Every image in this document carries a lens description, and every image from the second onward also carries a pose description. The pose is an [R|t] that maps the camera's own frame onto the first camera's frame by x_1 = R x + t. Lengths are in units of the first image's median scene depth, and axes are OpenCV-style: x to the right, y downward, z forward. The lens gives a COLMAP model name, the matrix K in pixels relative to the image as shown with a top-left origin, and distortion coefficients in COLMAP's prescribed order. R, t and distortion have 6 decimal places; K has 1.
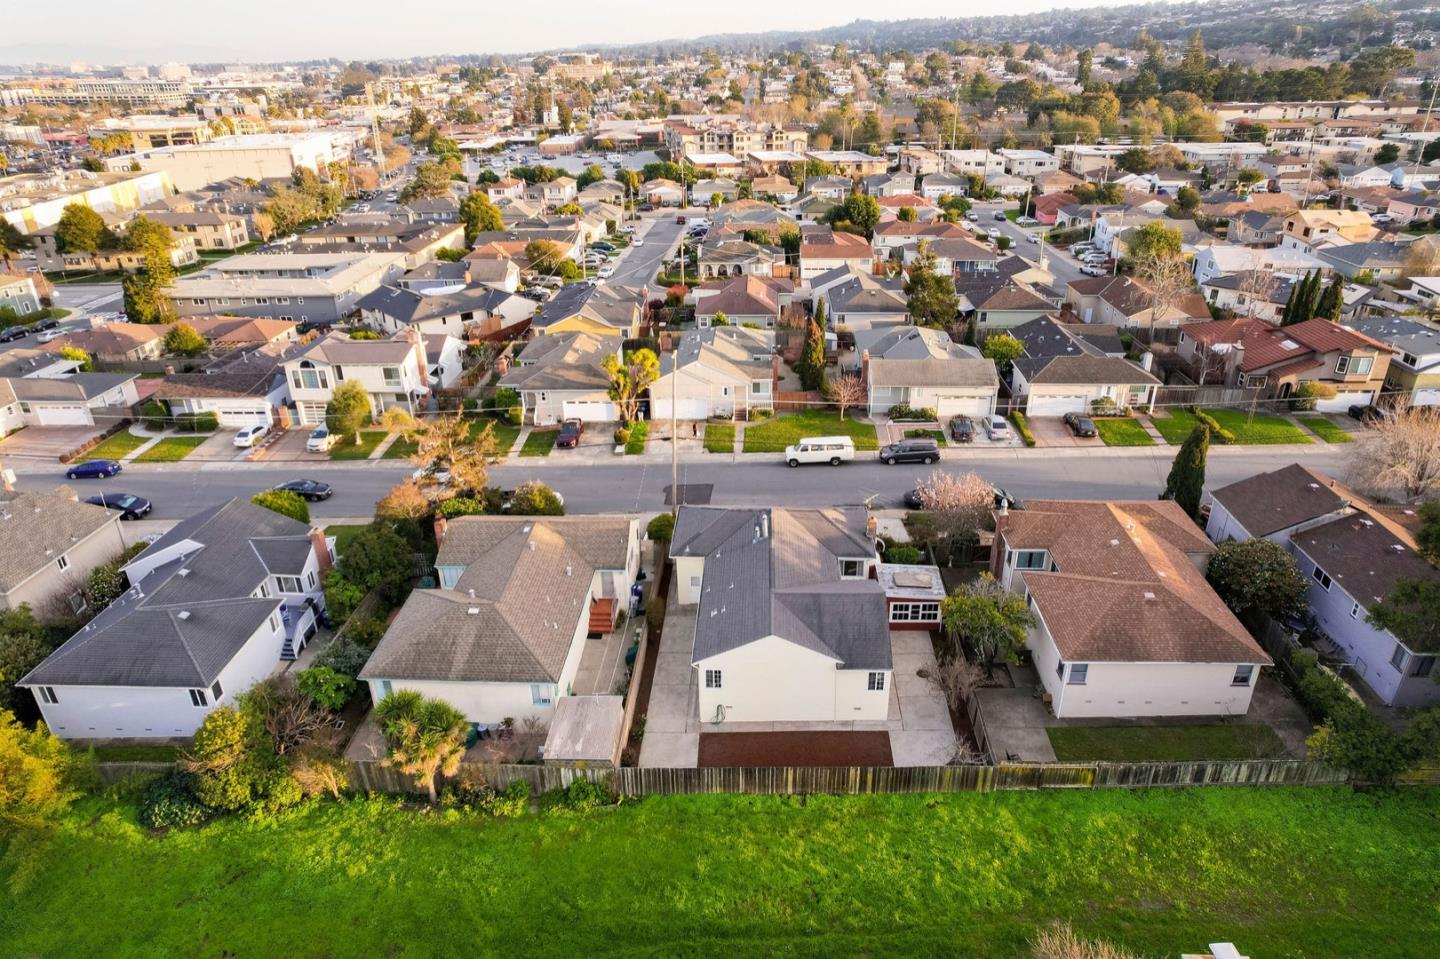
lens RADIAL K [[927.6, 0, 720.0], [0, 927.6, 479.5], [0, 0, 1]] dist [-0.073287, 0.071799]
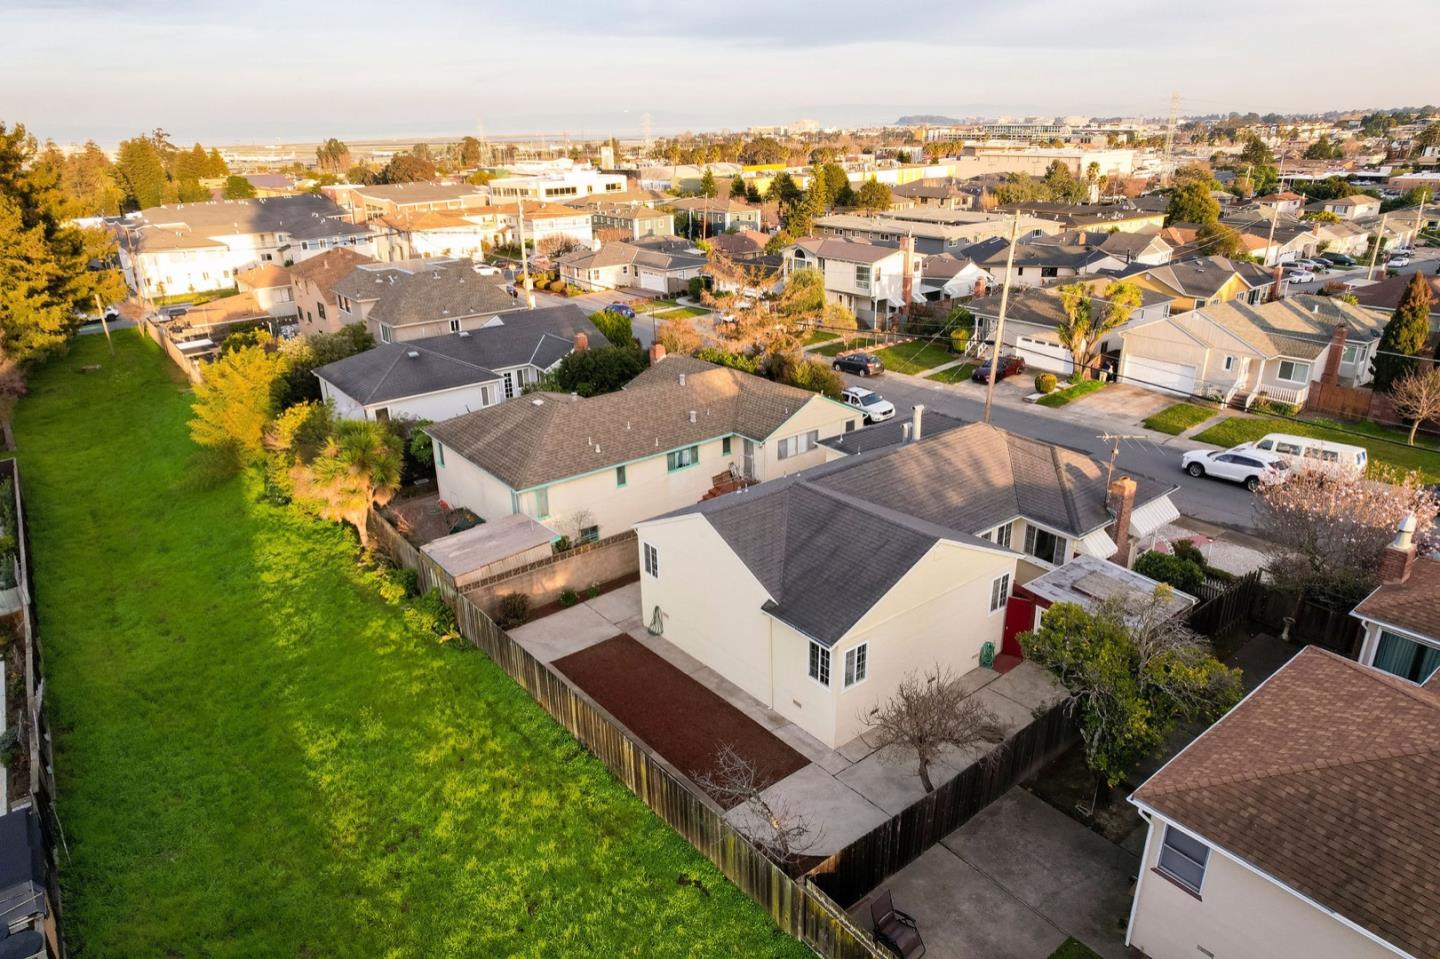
lens RADIAL K [[927.6, 0, 720.0], [0, 927.6, 479.5], [0, 0, 1]] dist [-0.073287, 0.071799]
pose [[0.652477, 0.283144, -0.702925, 0.399834], [-0.321997, 0.943264, 0.081067, 0.077448], [0.685997, 0.173445, 0.706629, 0.471036]]
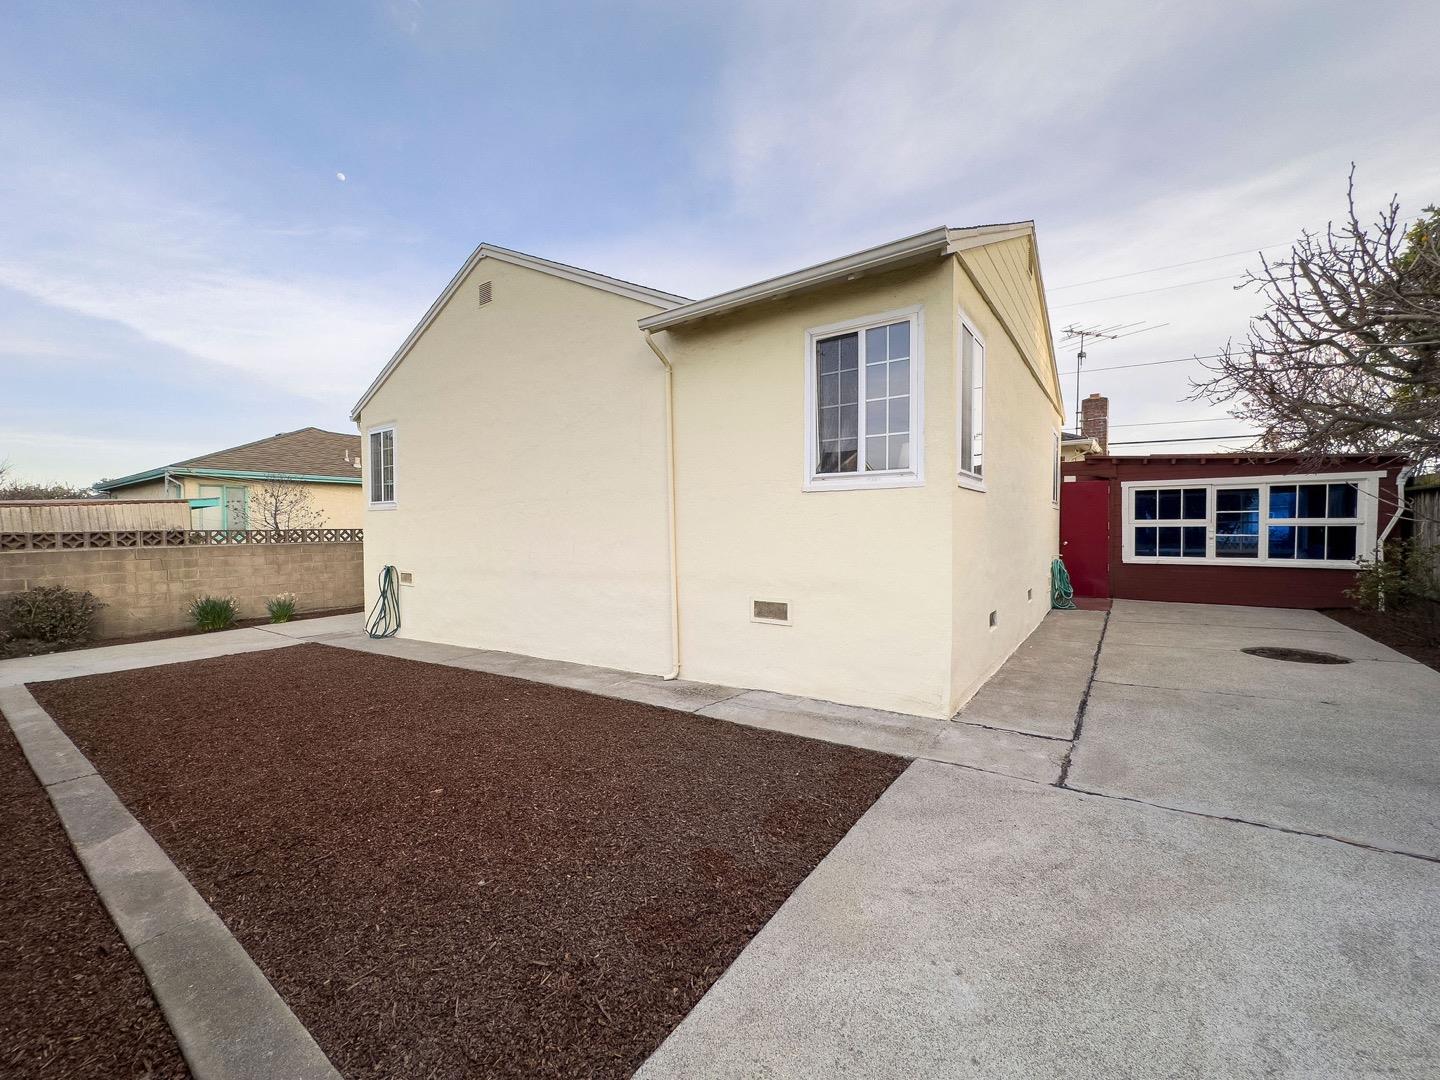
lens RADIAL K [[580.3, 0, 717.7], [0, 580.3, 529.1], [0, 0, 1]] dist [-0.002231, -0.000054]
pose [[0.842558, 0.018325, -0.538294, 0.168763], [-0.243931, 0.904032, -0.351034, 0.234530], [0.480202, 0.427073, 0.766169, 0.770706]]
